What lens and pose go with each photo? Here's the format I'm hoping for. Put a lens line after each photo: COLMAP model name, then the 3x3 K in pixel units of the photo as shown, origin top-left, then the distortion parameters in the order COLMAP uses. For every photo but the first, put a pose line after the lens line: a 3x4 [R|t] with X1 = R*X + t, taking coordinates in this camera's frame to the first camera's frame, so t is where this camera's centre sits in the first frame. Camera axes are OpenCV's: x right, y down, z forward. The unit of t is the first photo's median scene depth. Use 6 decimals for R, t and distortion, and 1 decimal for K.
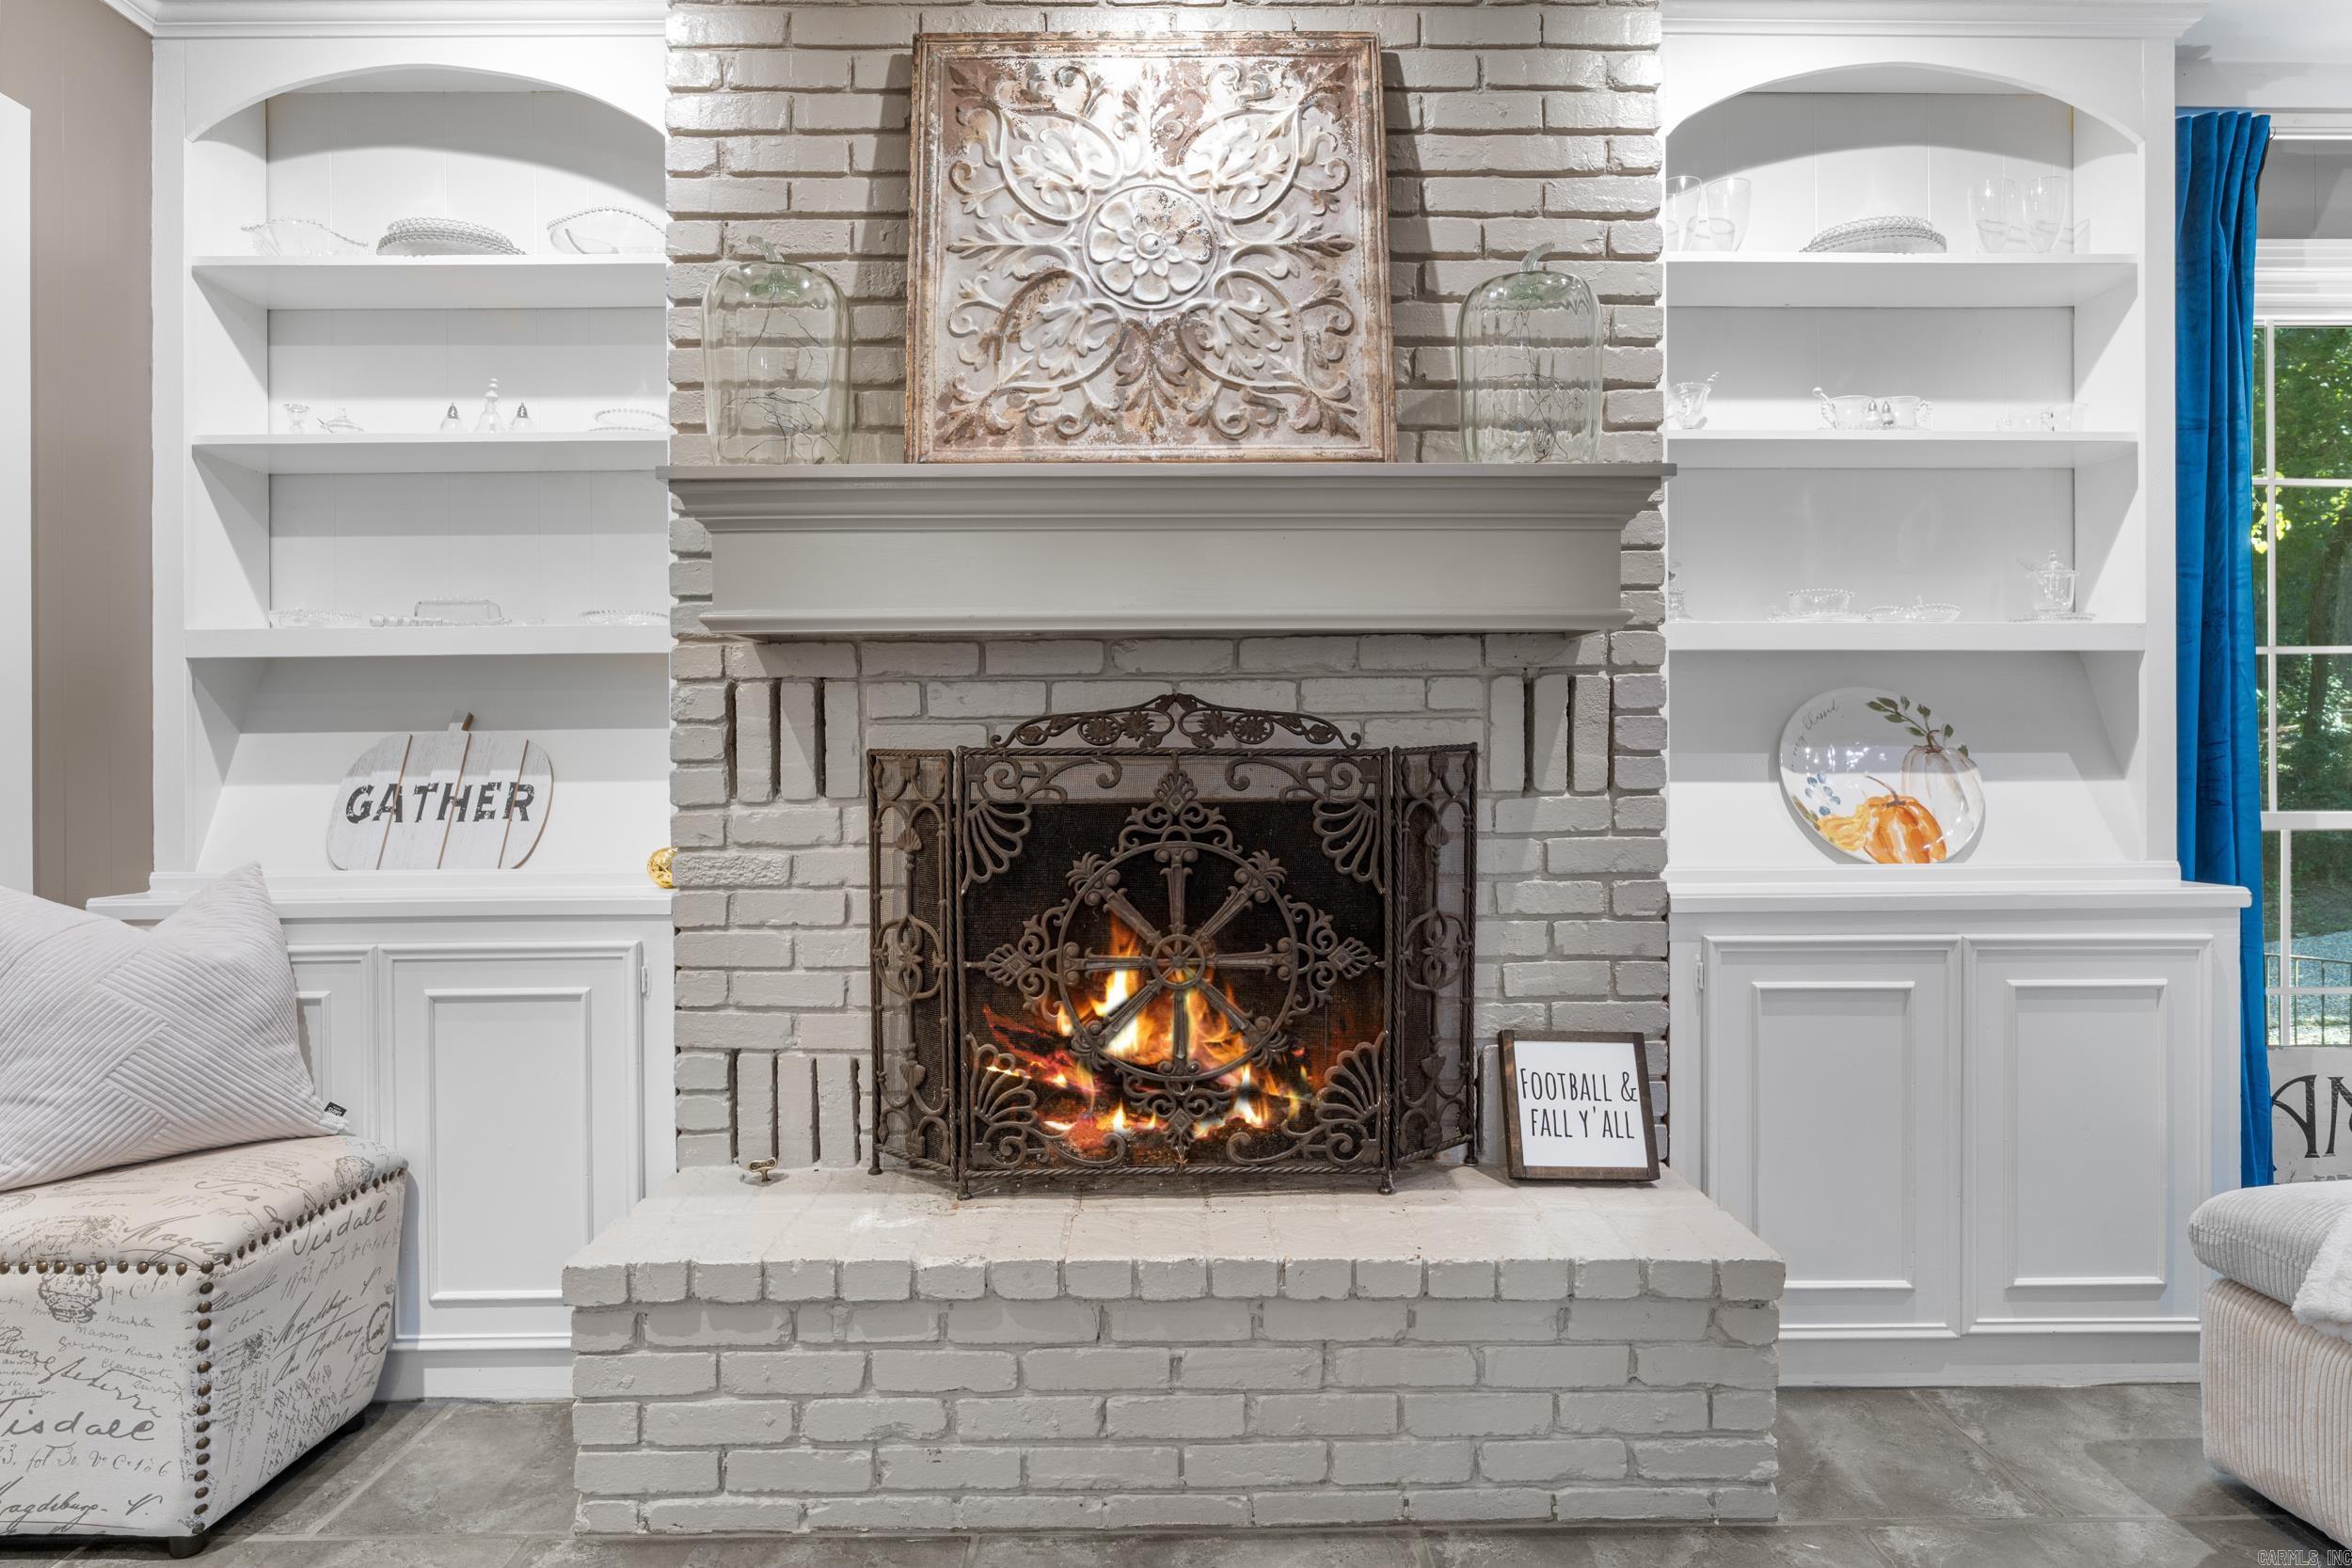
lens RADIAL K [[1391.4, 0, 1178.7], [0, 1391.4, 763.7], [0, 0, 1]] dist [-0.001792, -0.002273]
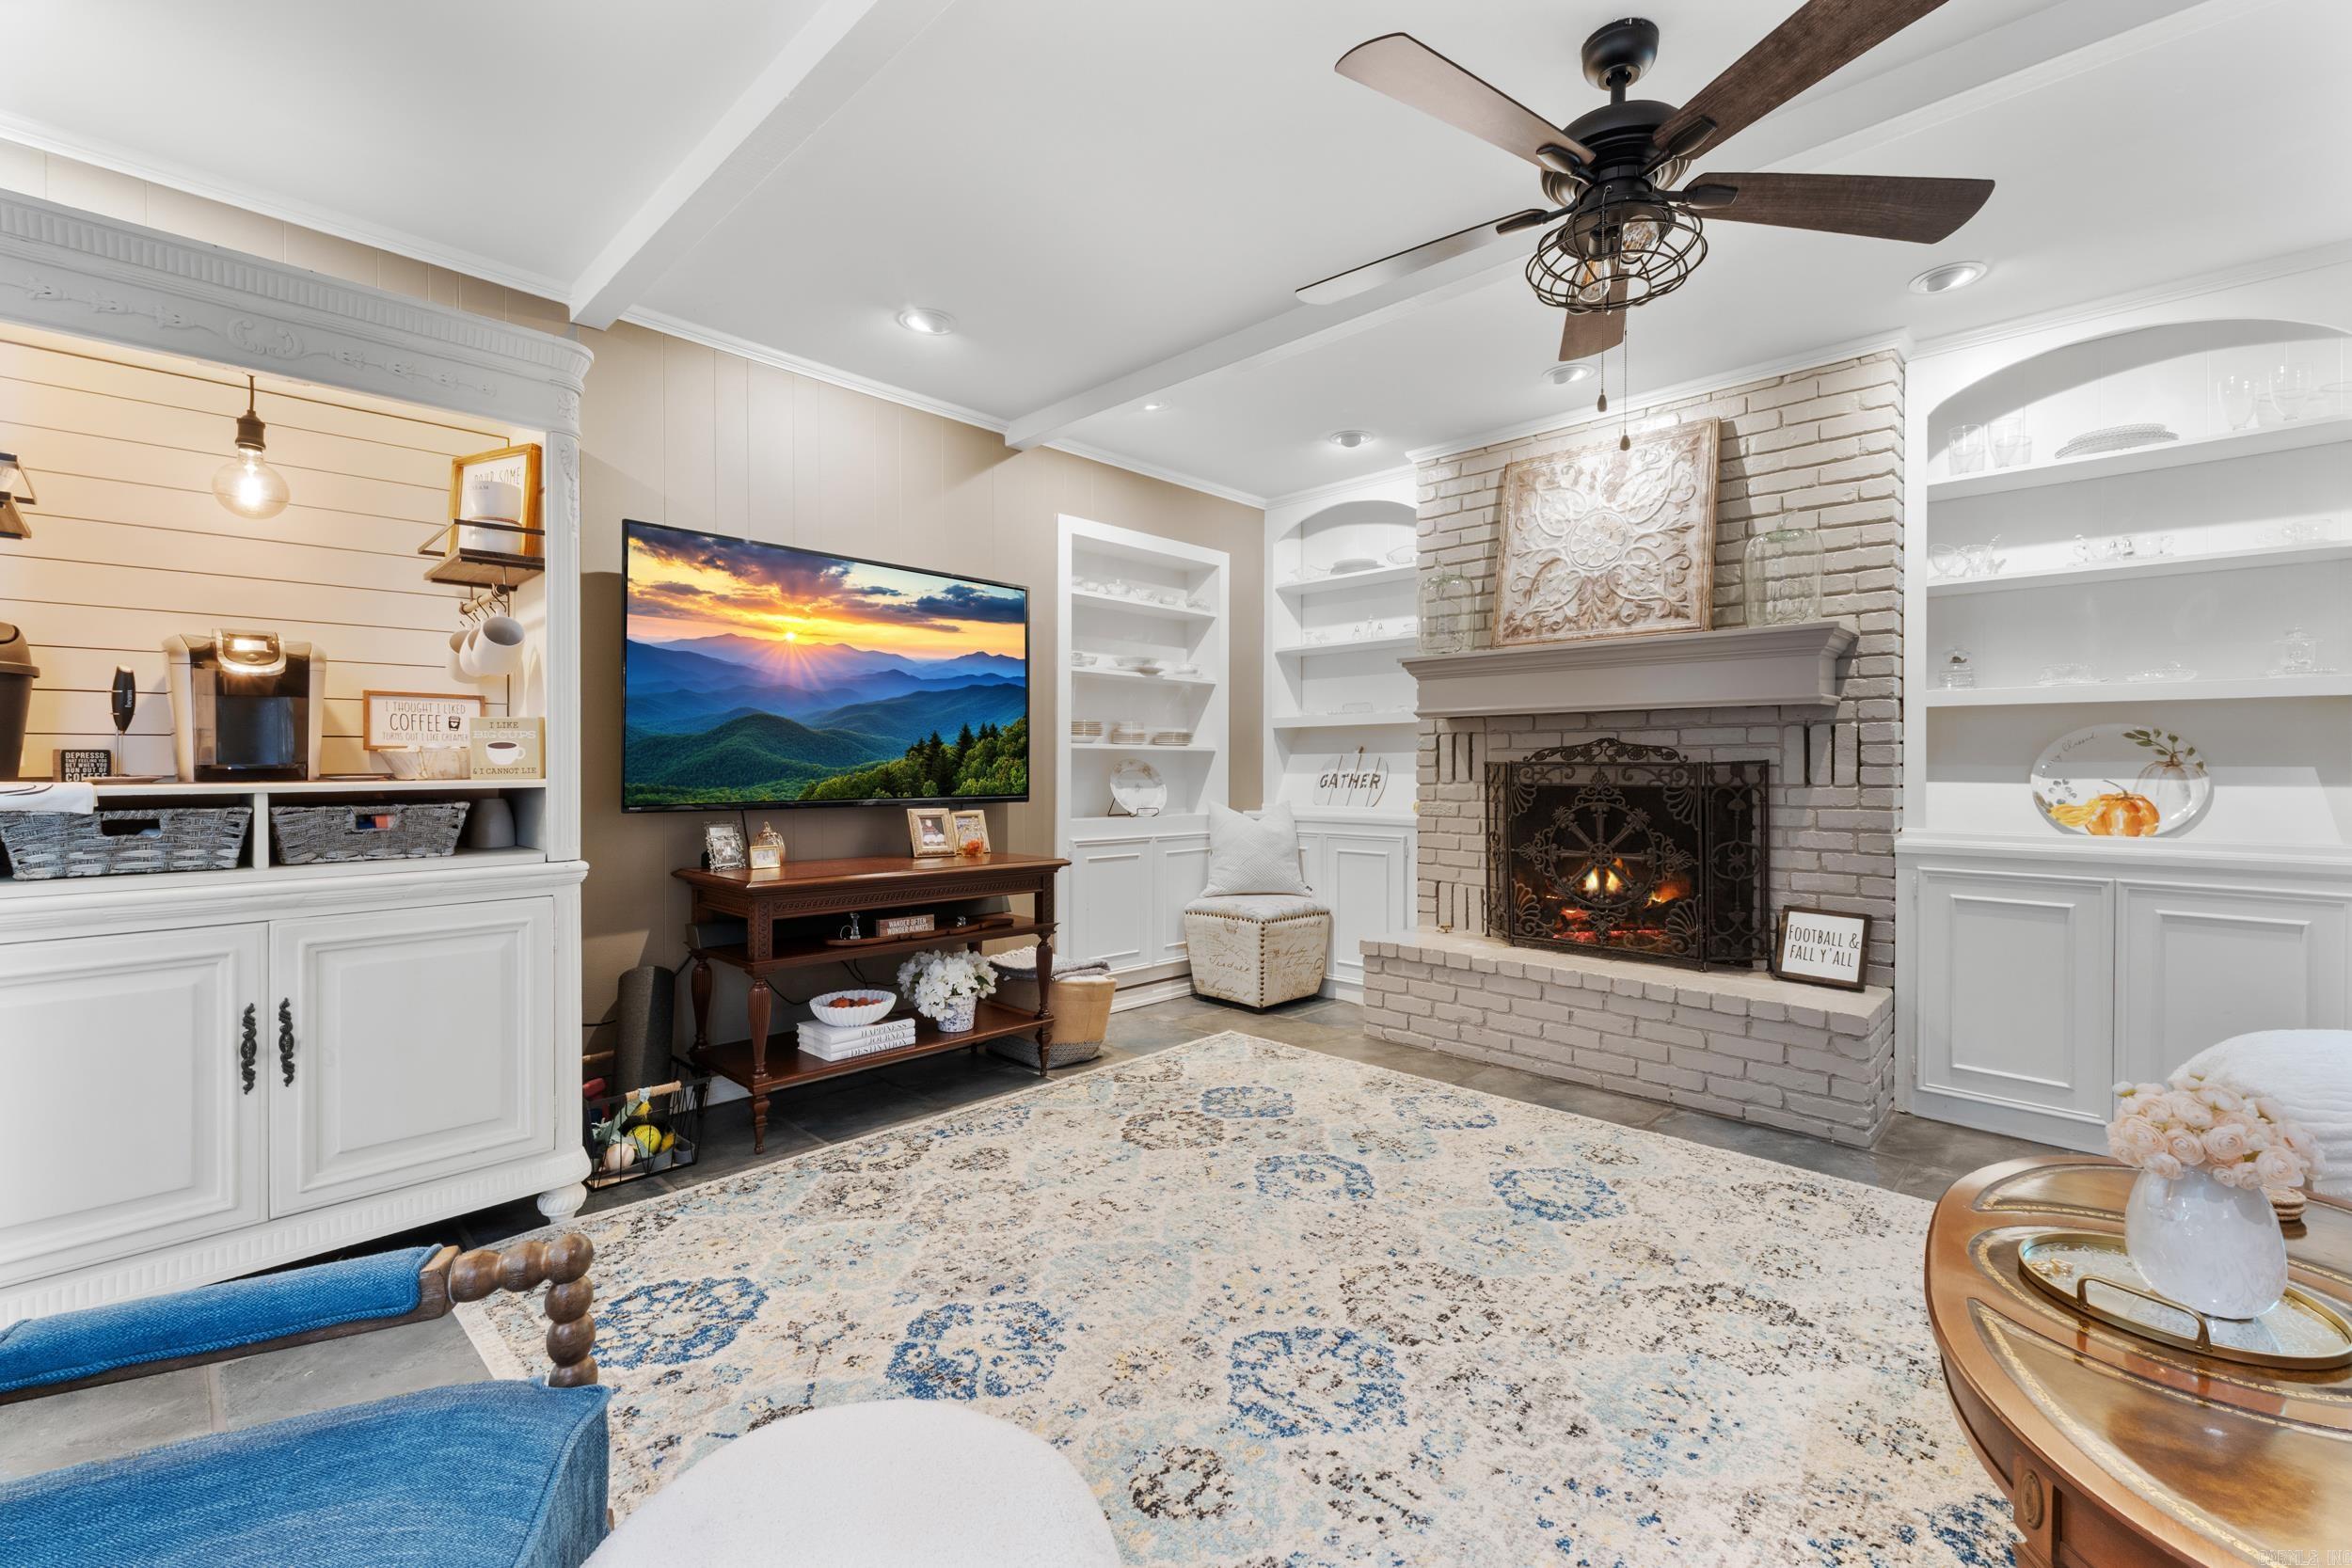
lens RADIAL K [[1001.6, 0, 1174.8], [0, 1001.6, 770.0], [0, 0, 1]] dist [0.001934, 0.000272]
pose [[0.704534, 0.009925, -0.709600, 0.636436], [-0.007378, 0.999951, 0.006660, -0.003496], [0.709631, 0.000544, 0.704573, -0.621663]]
